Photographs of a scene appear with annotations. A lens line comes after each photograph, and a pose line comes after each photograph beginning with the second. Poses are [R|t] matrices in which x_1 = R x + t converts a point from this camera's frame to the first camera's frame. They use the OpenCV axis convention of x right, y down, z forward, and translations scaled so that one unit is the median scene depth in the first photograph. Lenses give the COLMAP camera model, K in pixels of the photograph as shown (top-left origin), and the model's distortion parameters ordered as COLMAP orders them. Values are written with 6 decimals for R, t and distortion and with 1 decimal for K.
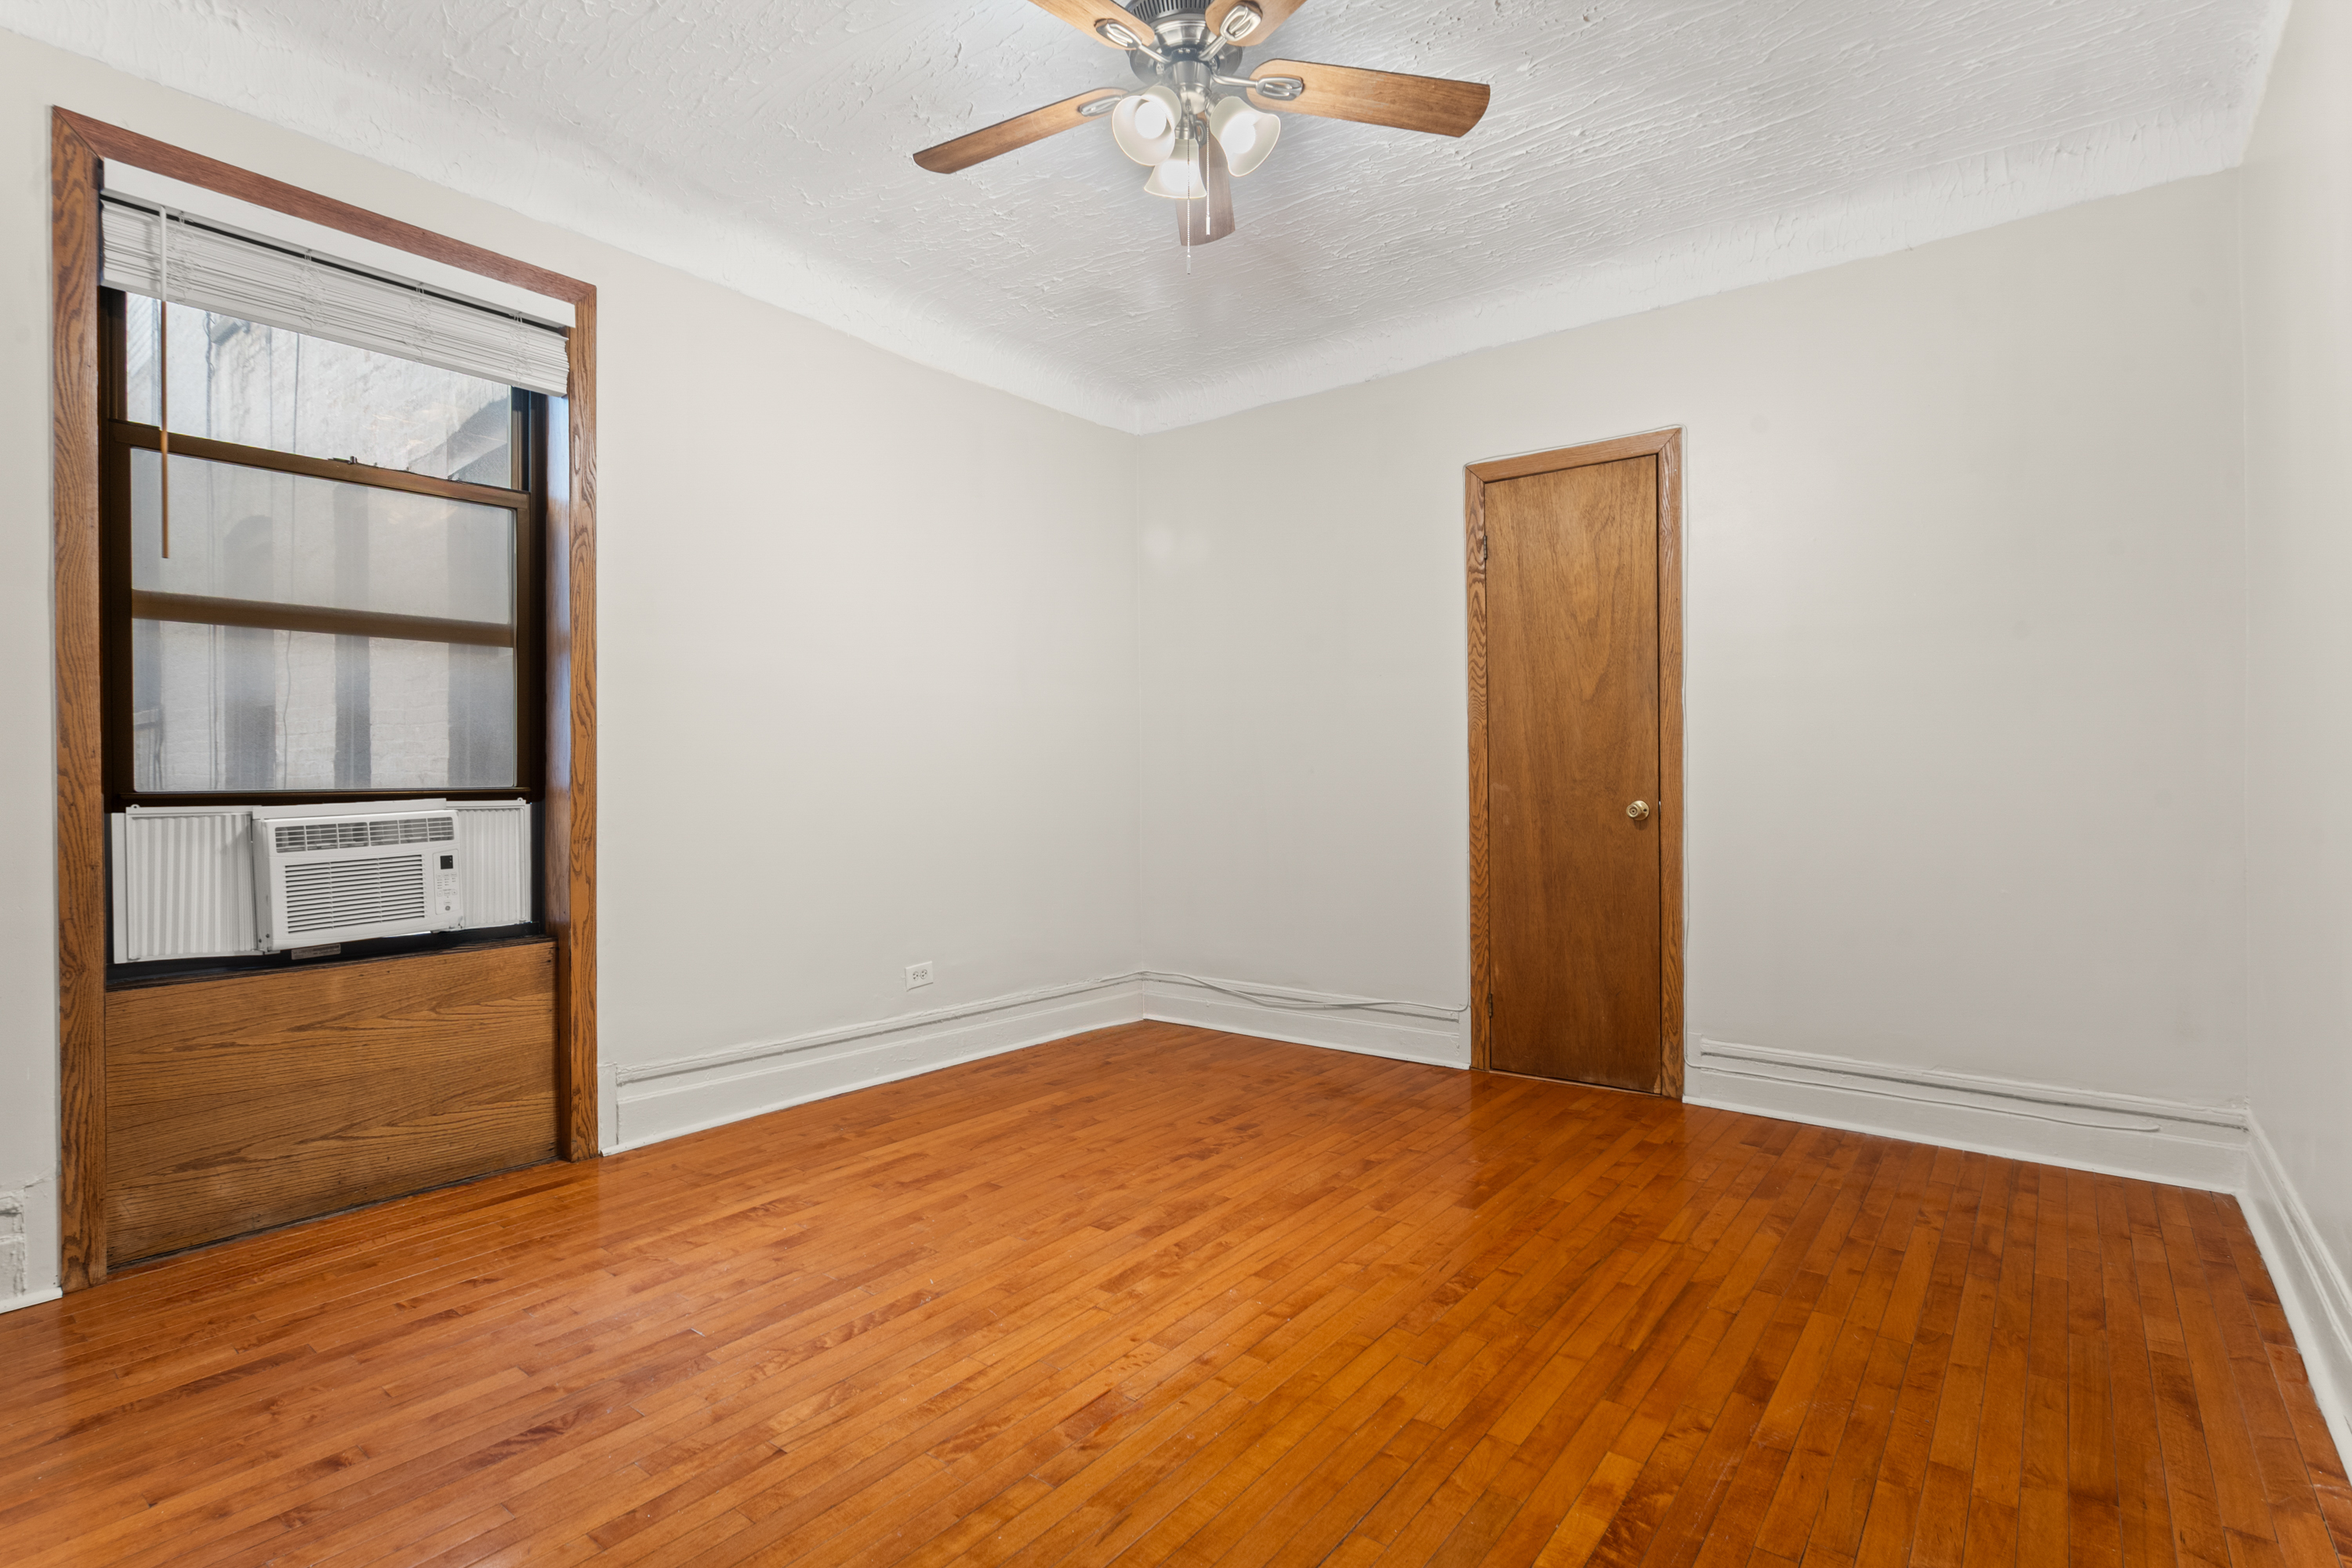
lens RADIAL K [[1151.7, 0, 1161.1], [0, 1151.7, 775.4], [0, 0, 1]] dist [-0.005627, 0.001908]
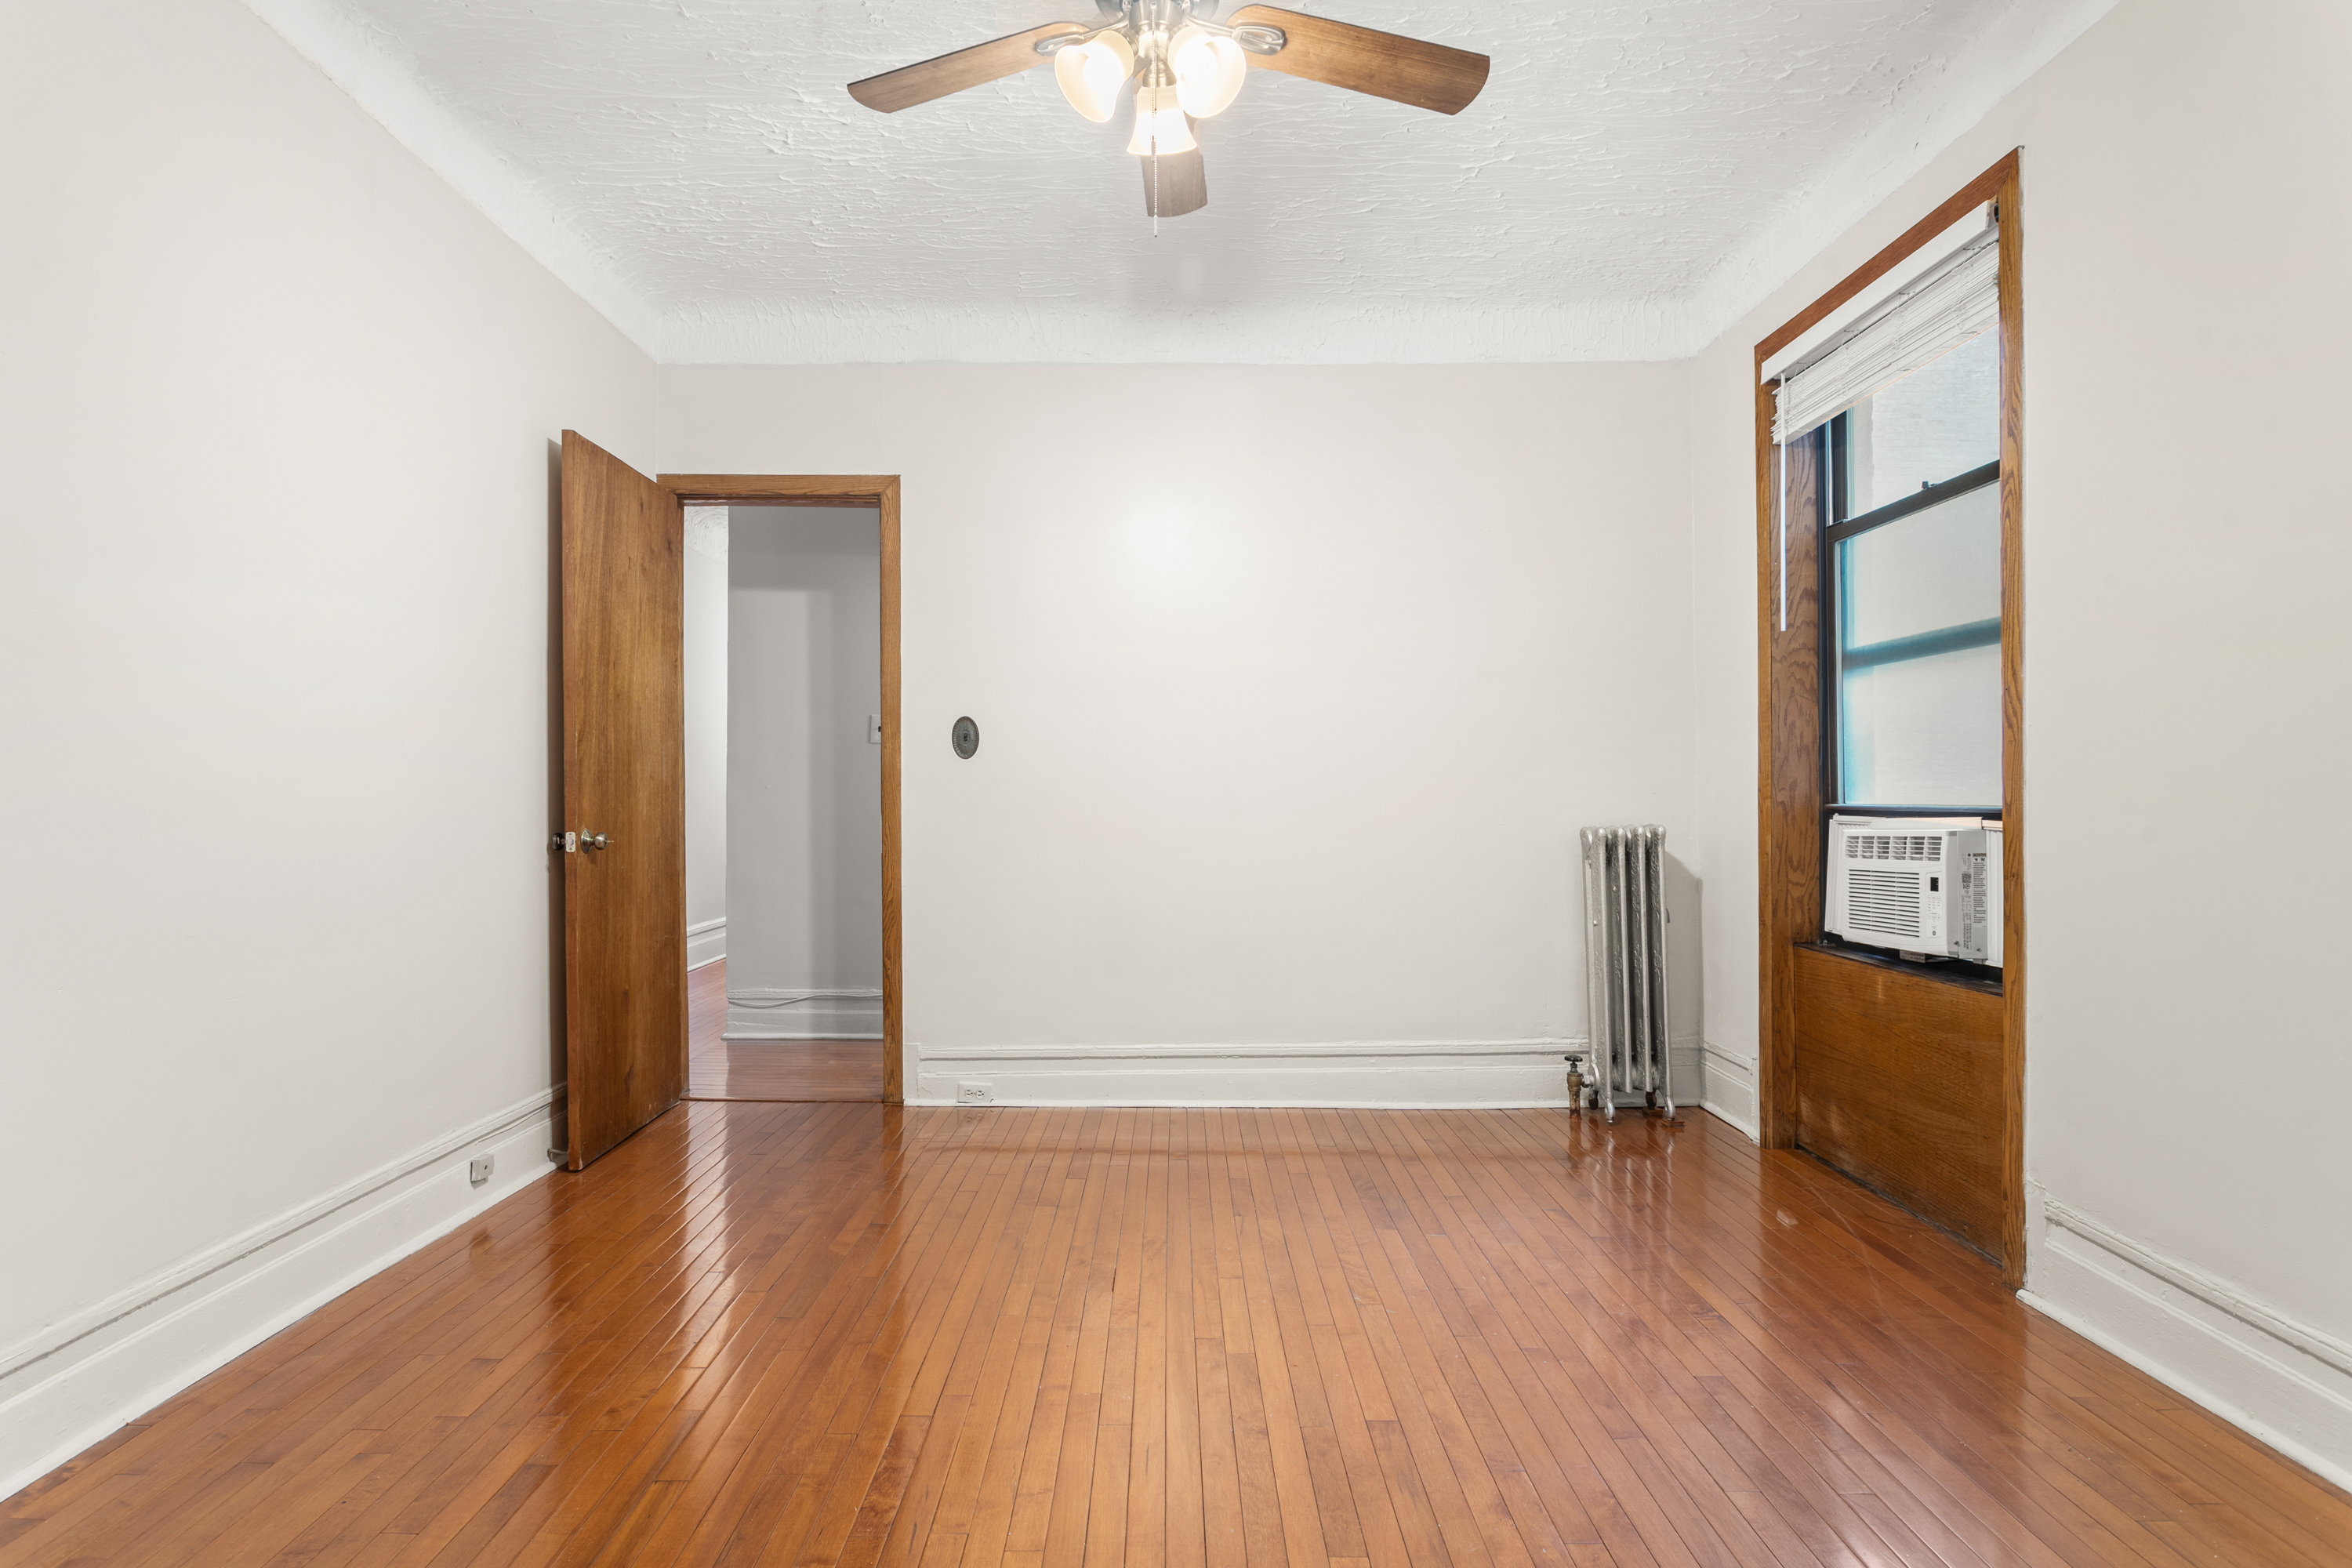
lens RADIAL K [[1151.7, 0, 1164.6], [0, 1151.7, 784.8], [0, 0, 1]] dist [-0.005627, 0.001908]
pose [[-0.787791, 0.000071, -0.615942, 0.475370], [0.001811, 0.999996, -0.002201, -0.005080], [0.615940, -0.002849, -0.787788, 1.418578]]
